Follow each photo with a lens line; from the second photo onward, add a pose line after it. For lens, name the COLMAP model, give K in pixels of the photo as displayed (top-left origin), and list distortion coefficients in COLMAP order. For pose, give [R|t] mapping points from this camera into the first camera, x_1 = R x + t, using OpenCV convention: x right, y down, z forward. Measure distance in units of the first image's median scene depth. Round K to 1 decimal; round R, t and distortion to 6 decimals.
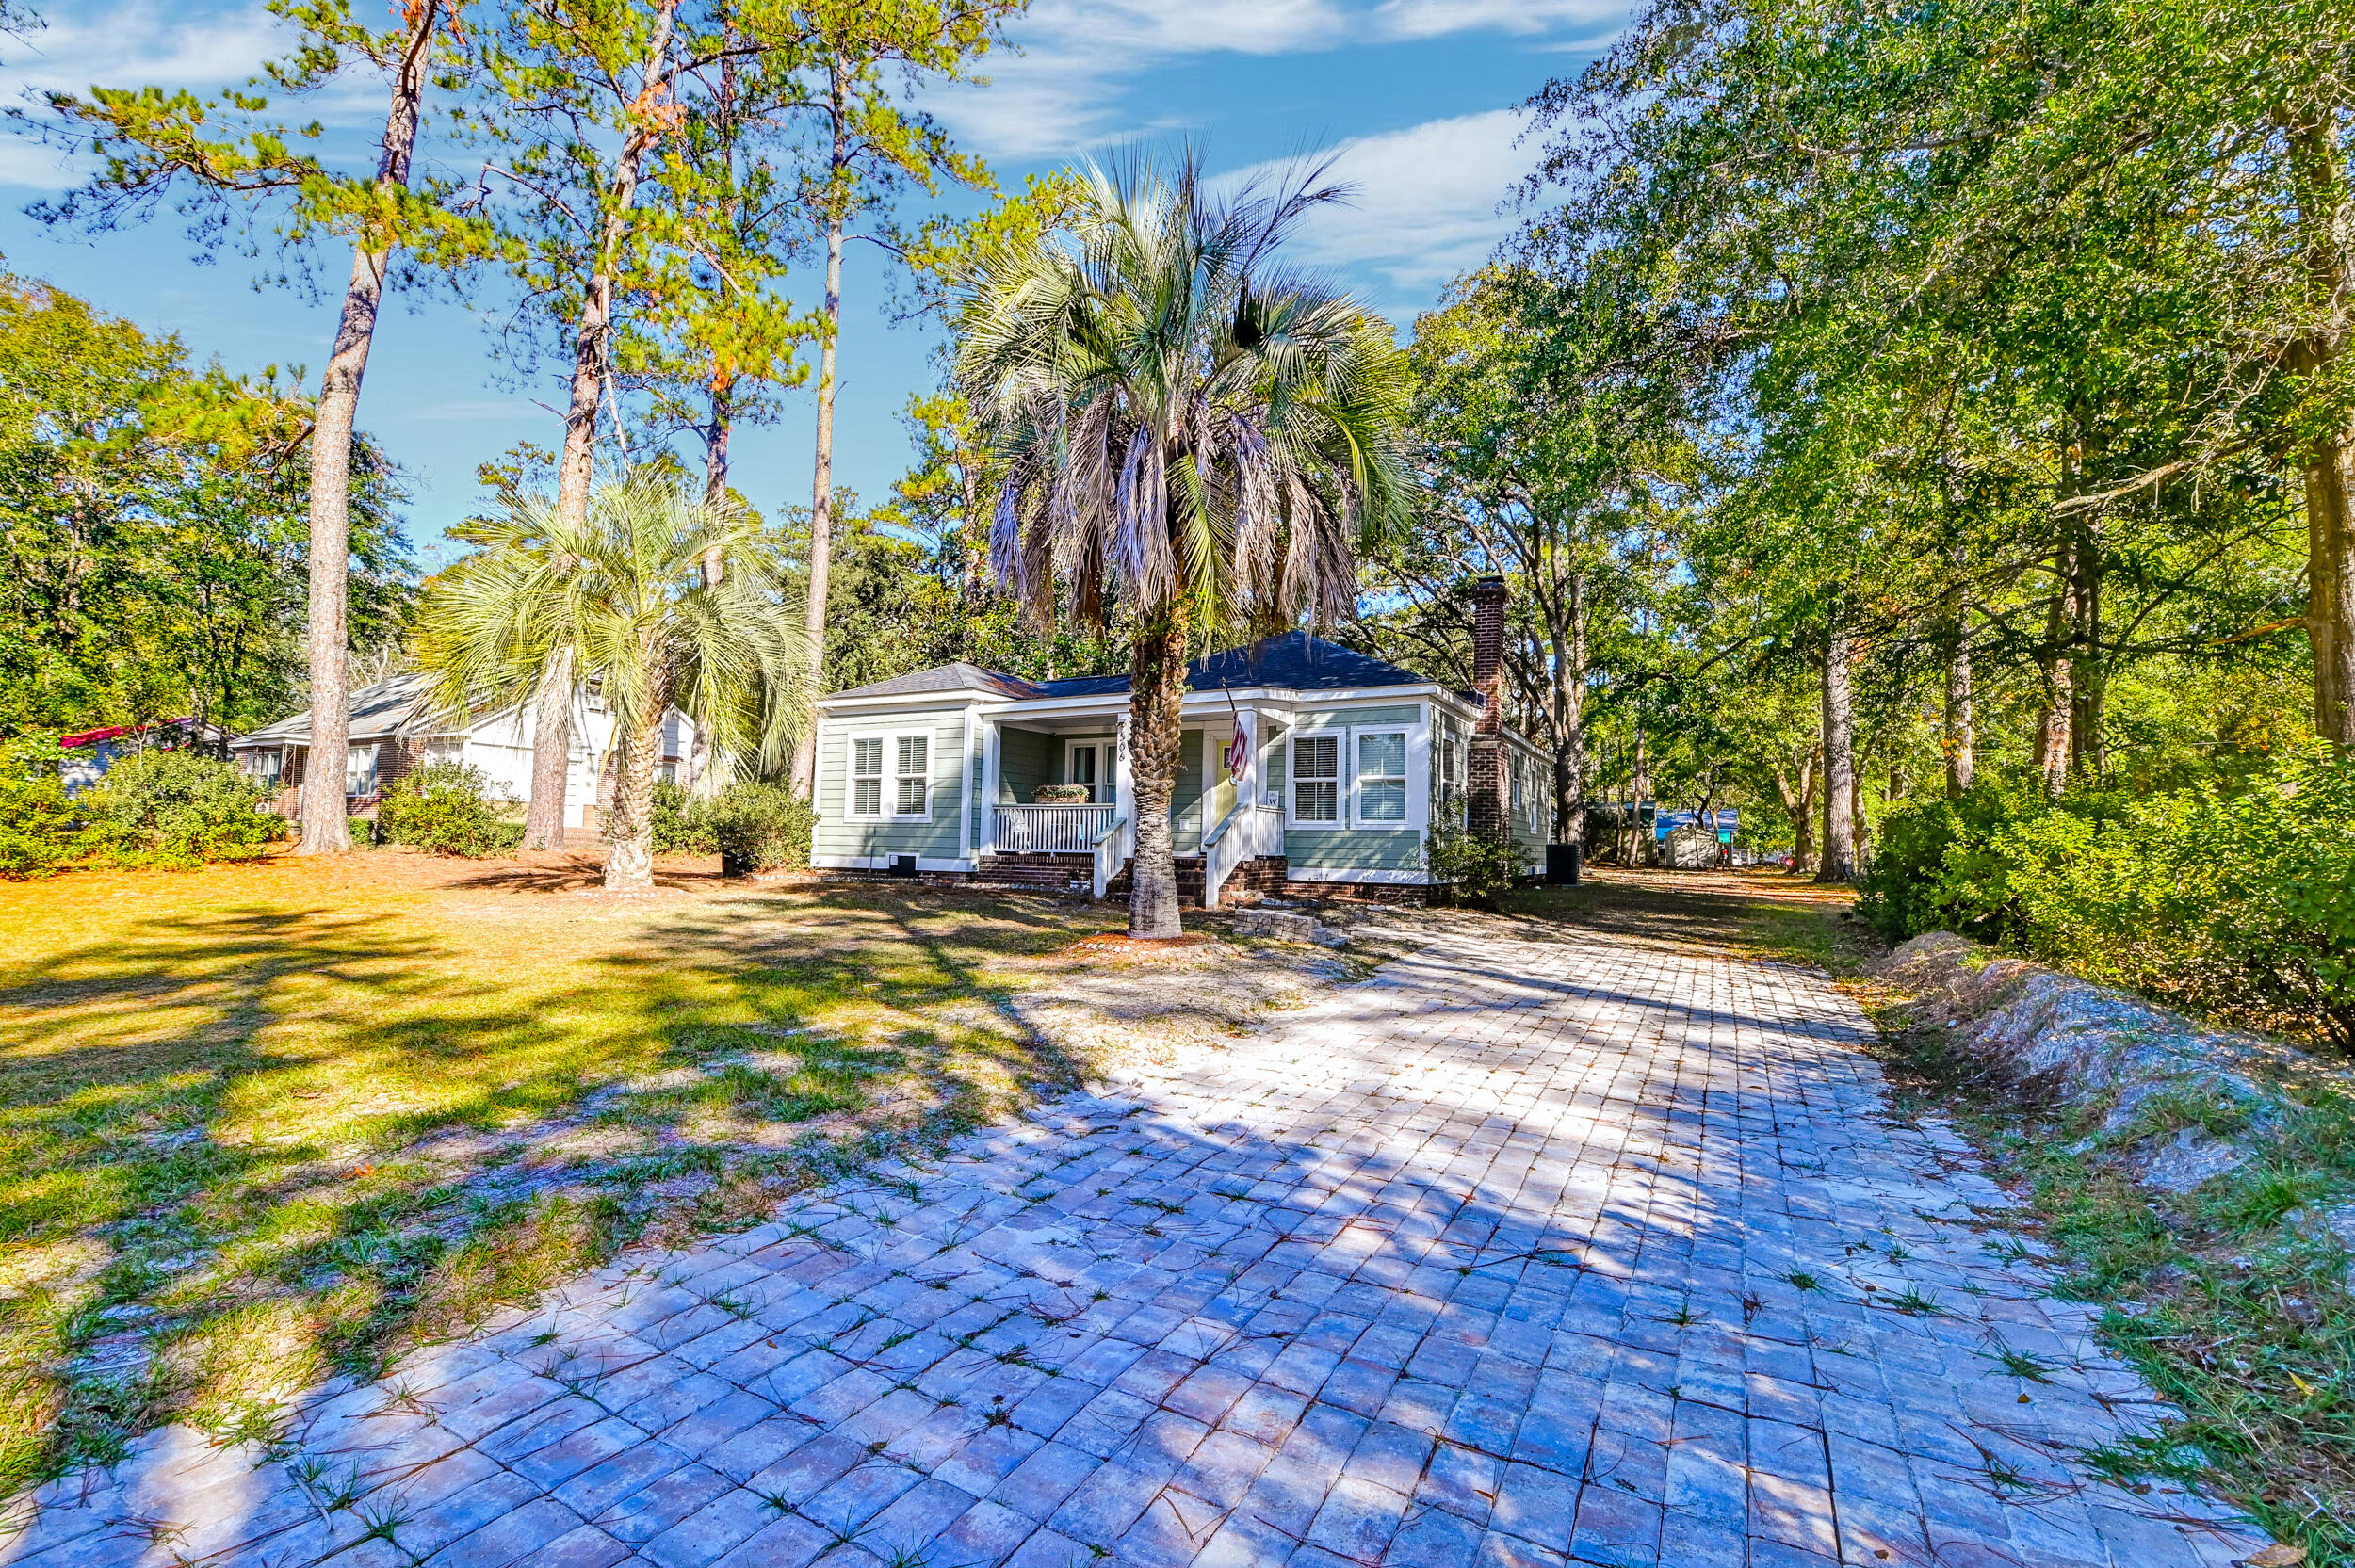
lens RADIAL K [[971.0, 0, 1182.7], [0, 971.0, 778.9], [0, 0, 1]] dist [0.003385, -0.007406]
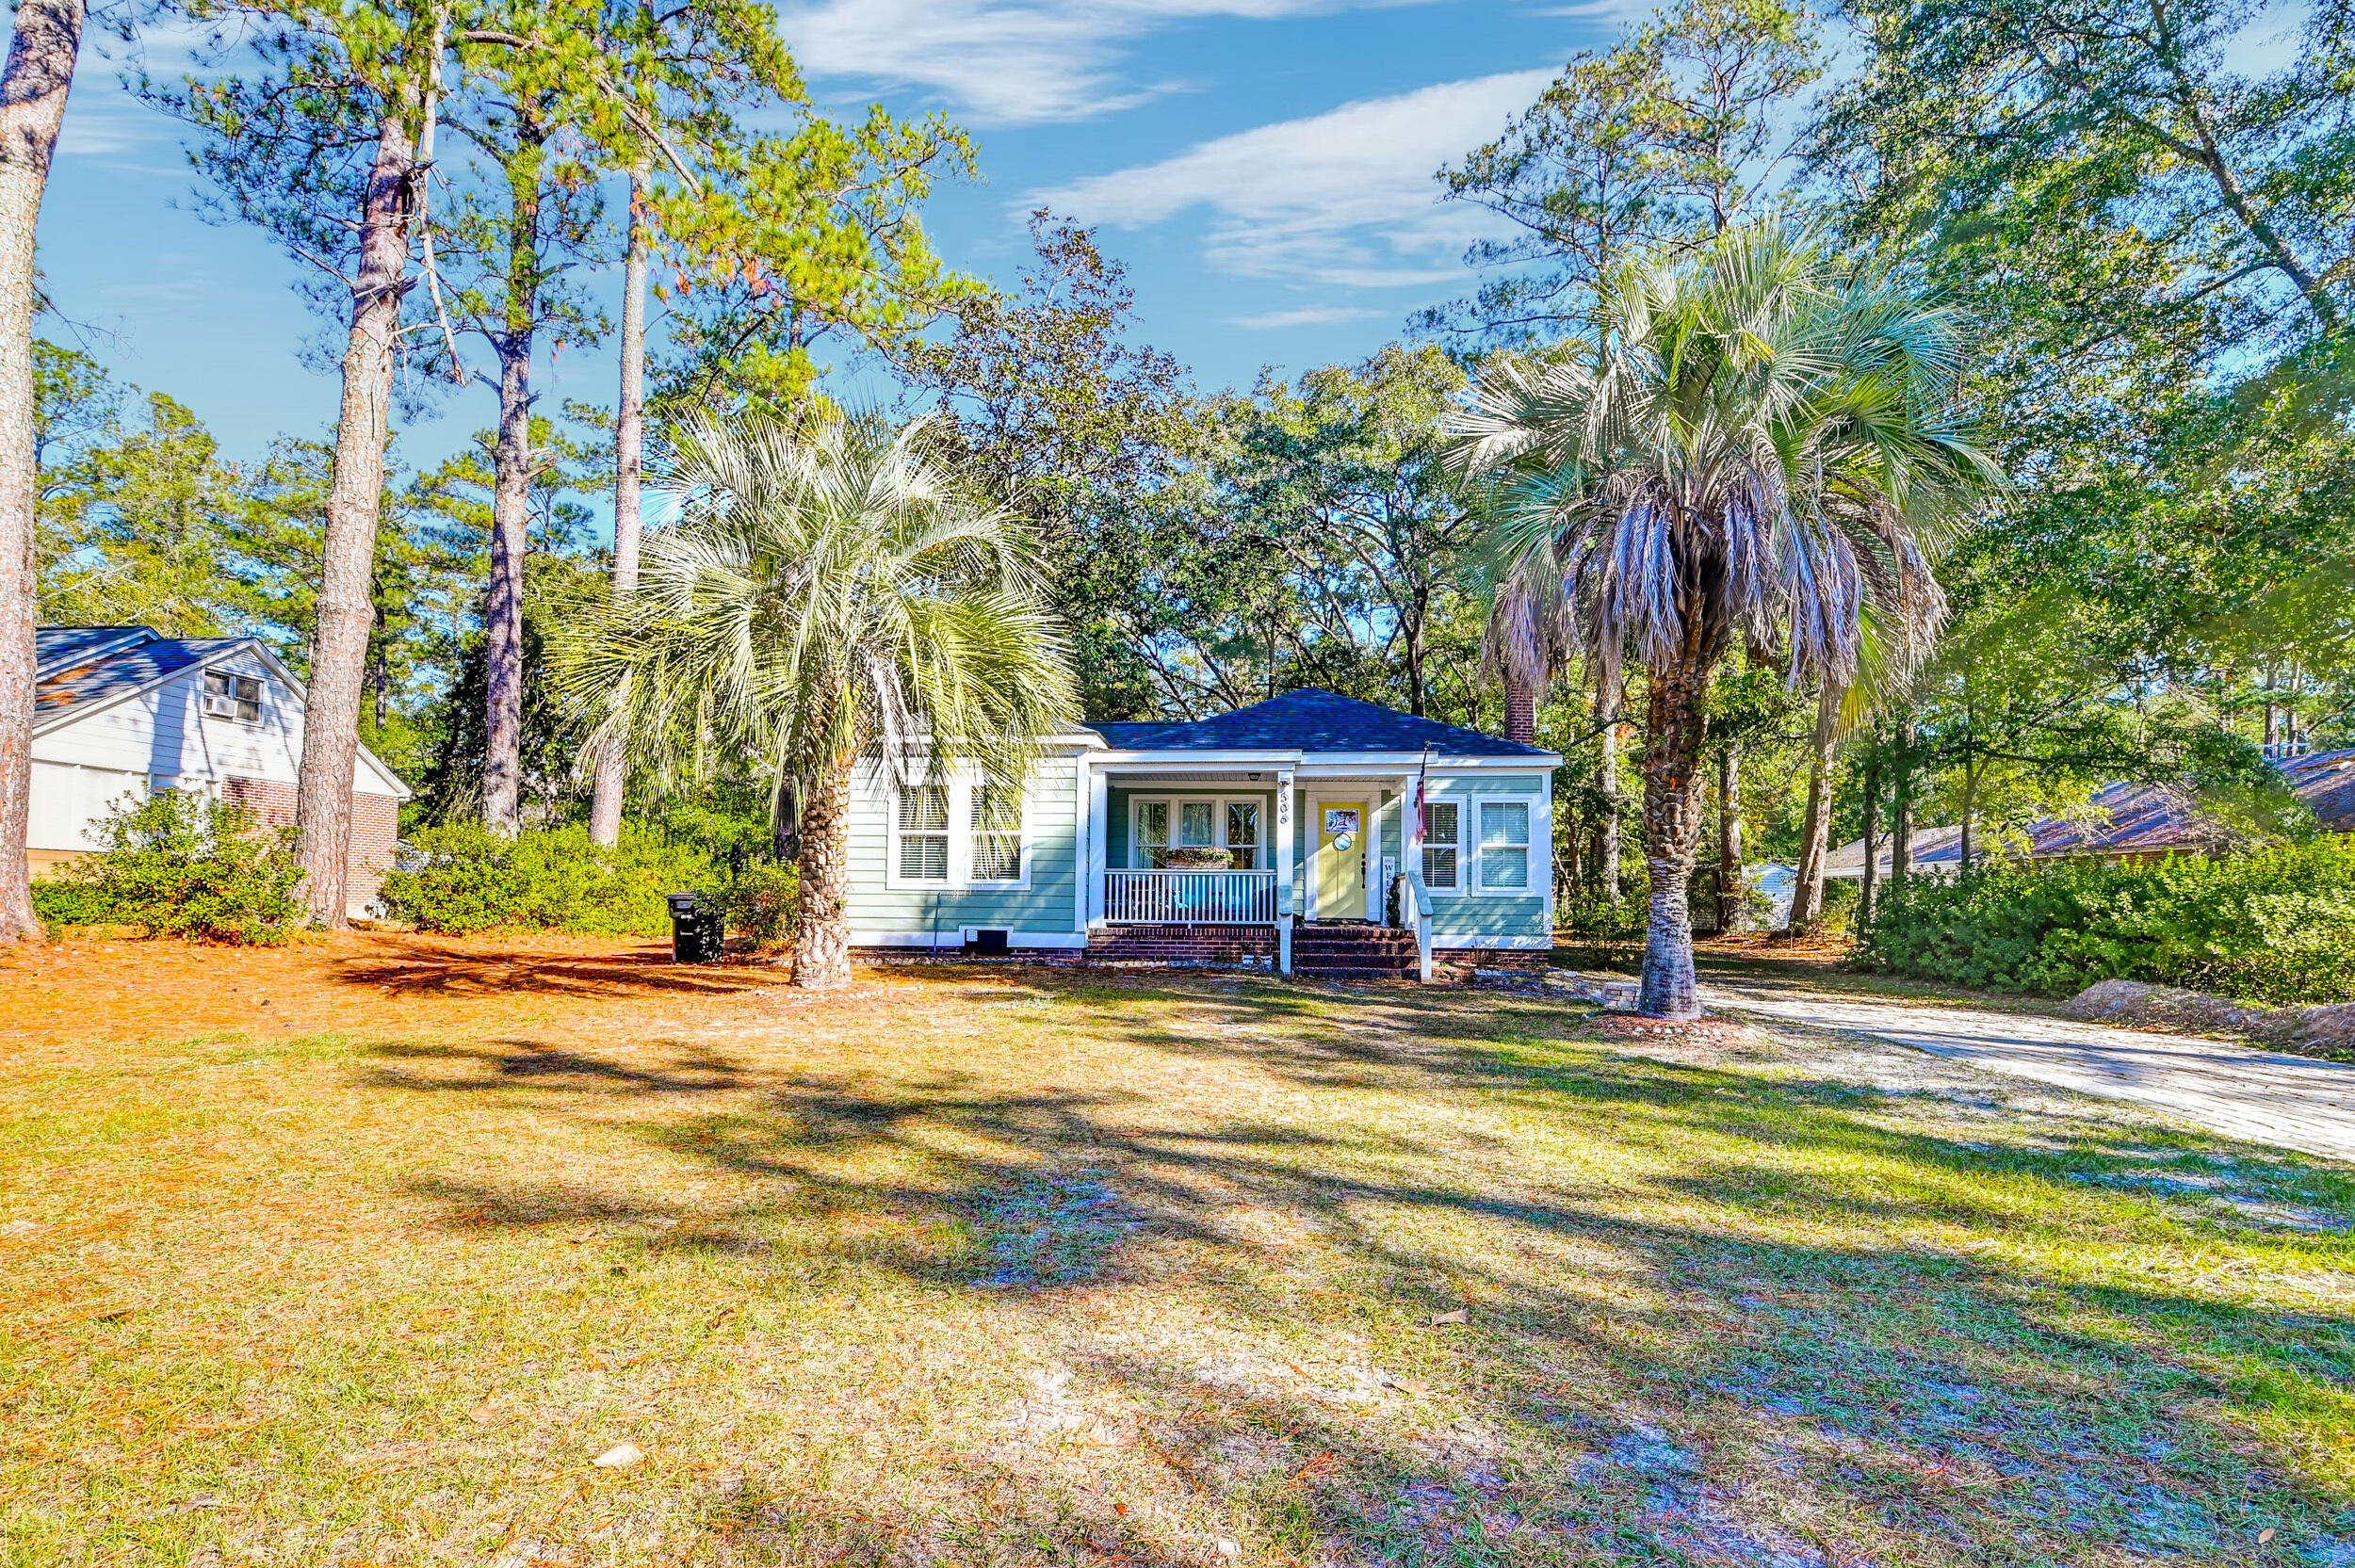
lens RADIAL K [[1024.9, 0, 1191.0], [0, 1024.9, 850.4], [0, 0, 1]] dist [-0.001198, -0.000546]
pose [[0.915823, 0.010861, 0.401436, -0.485583], [-0.020814, 0.999574, 0.020441, -0.010301], [-0.401043, -0.027076, 0.915659, 0.135261]]
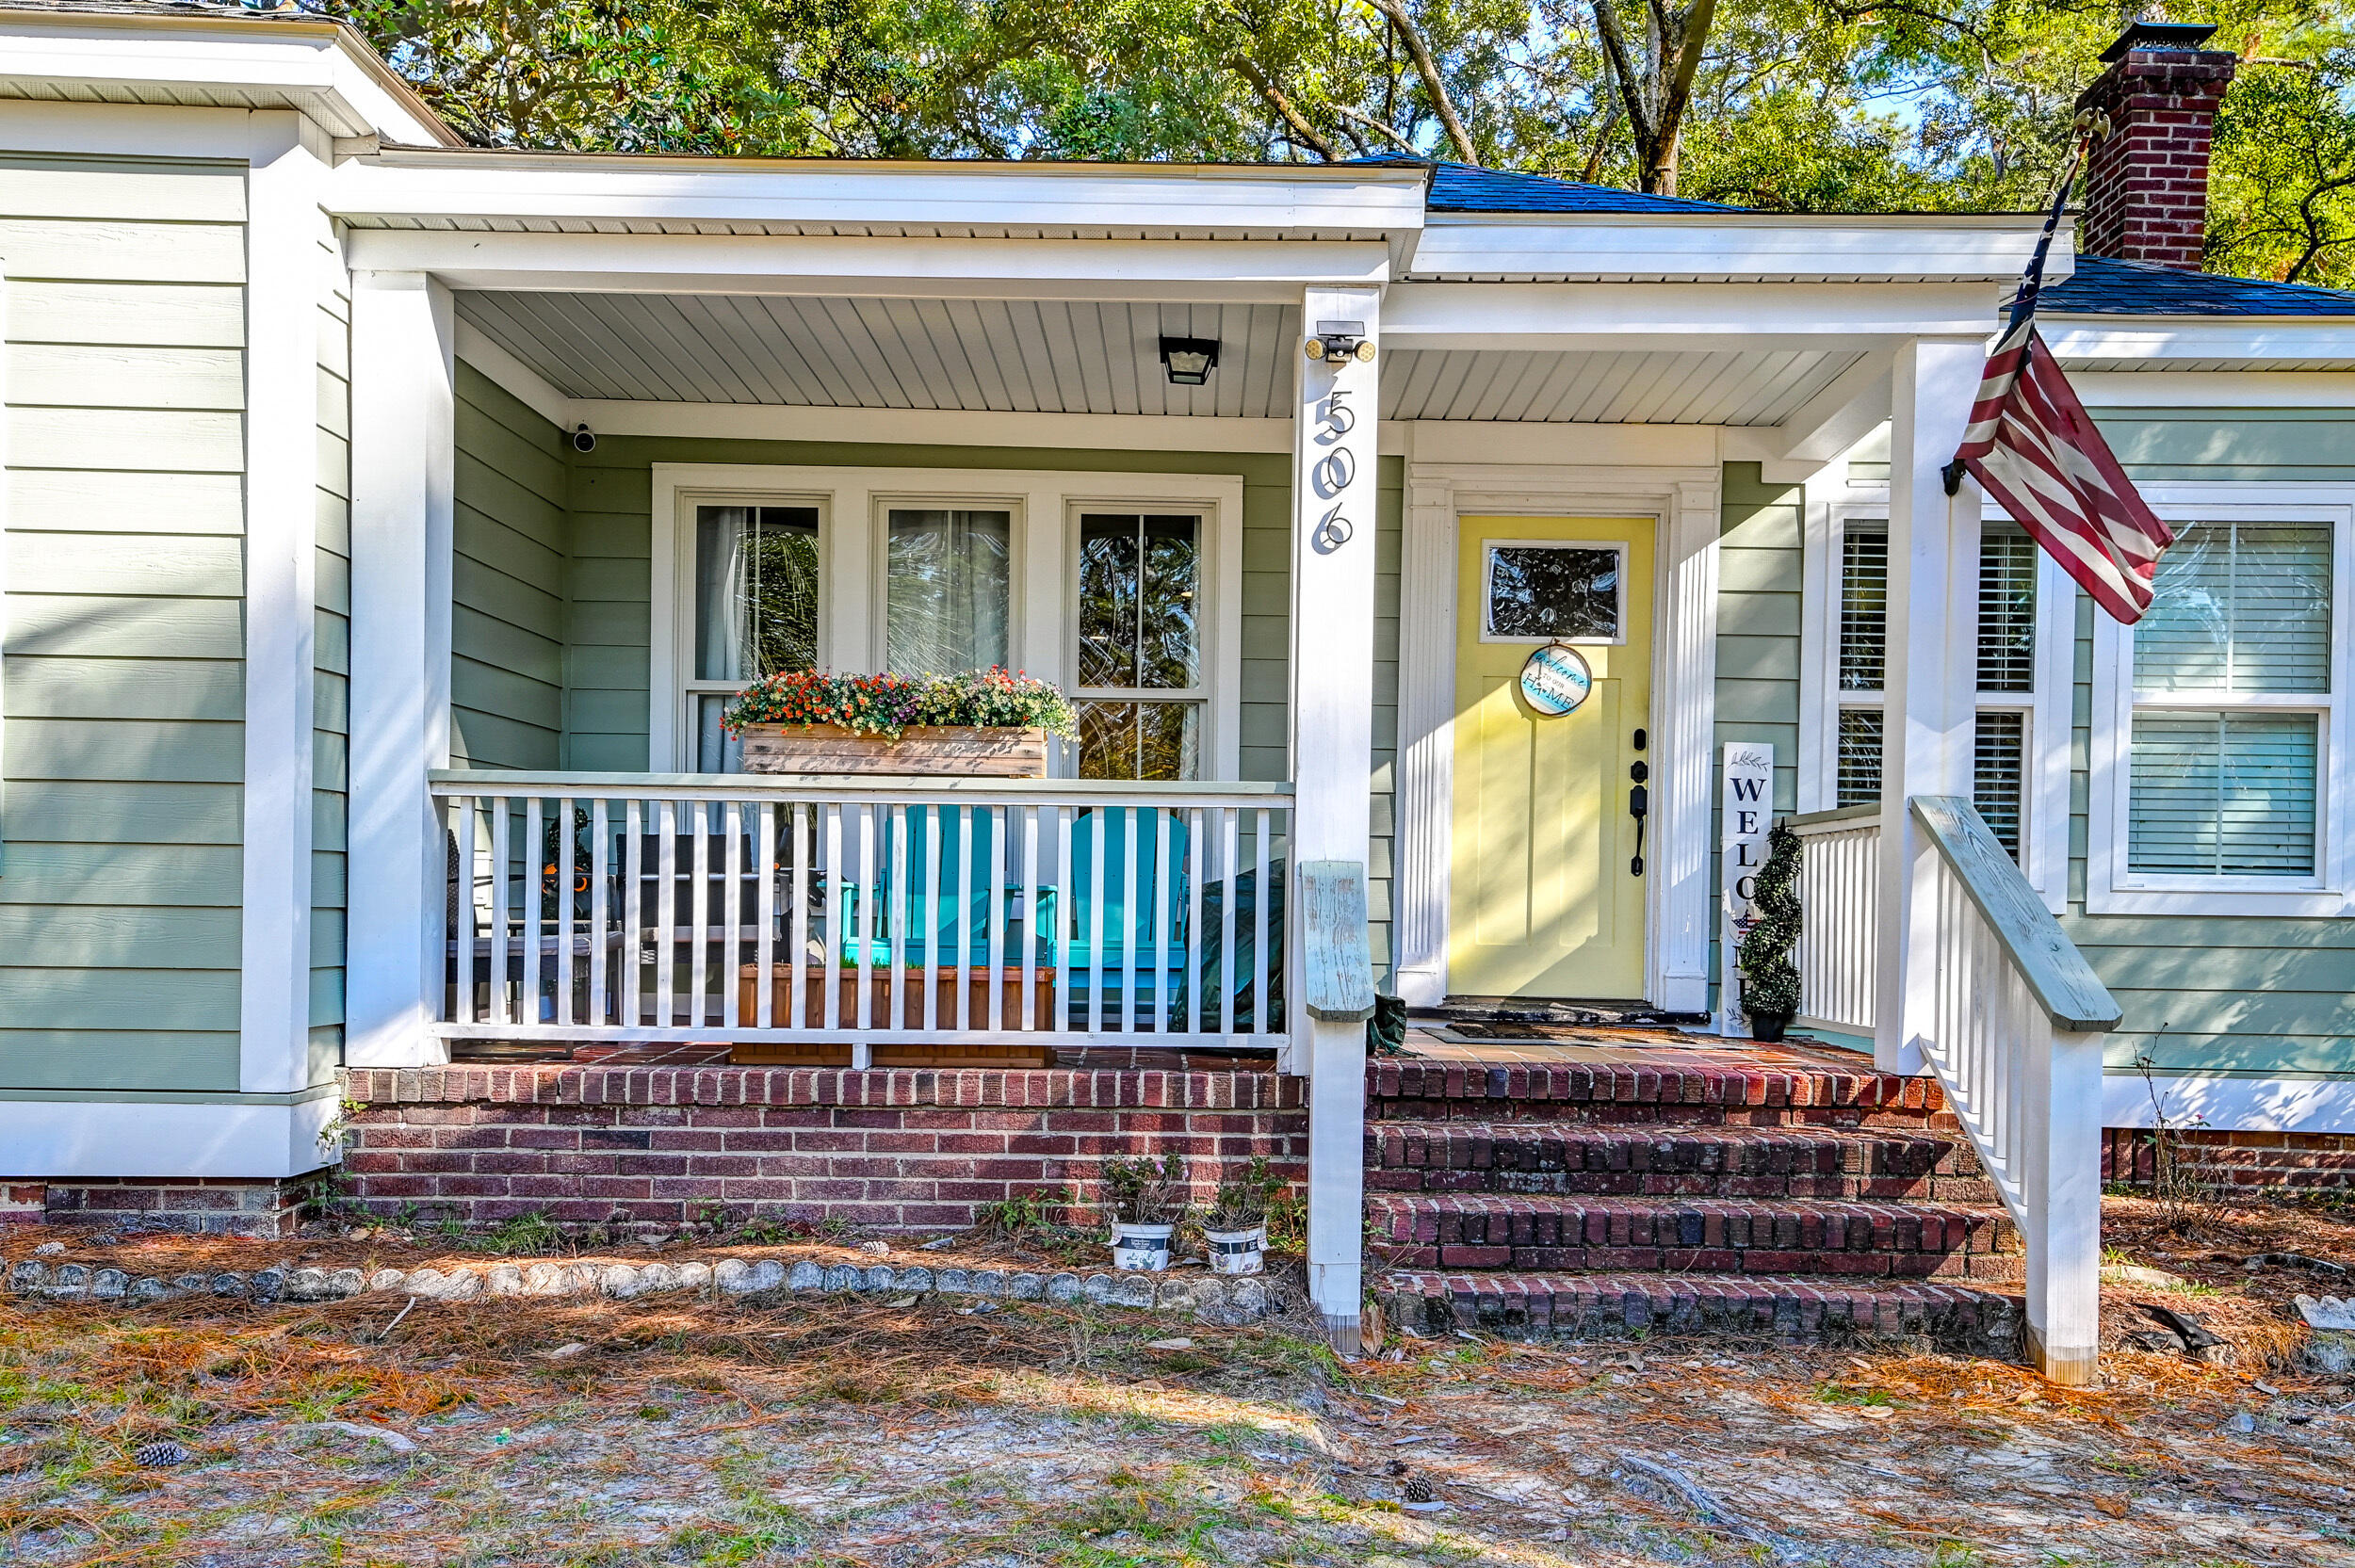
lens RADIAL K [[2047.8, 0, 1231.3], [0, 2047.8, 919.2], [0, 0, 1]] dist [0.021175, 0.001898]
pose [[0.882396, -0.008702, 0.470426, -0.239669], [-0.033211, 0.996183, 0.080722, 0.018351], [-0.469333, -0.086852, 0.878739, 0.605757]]
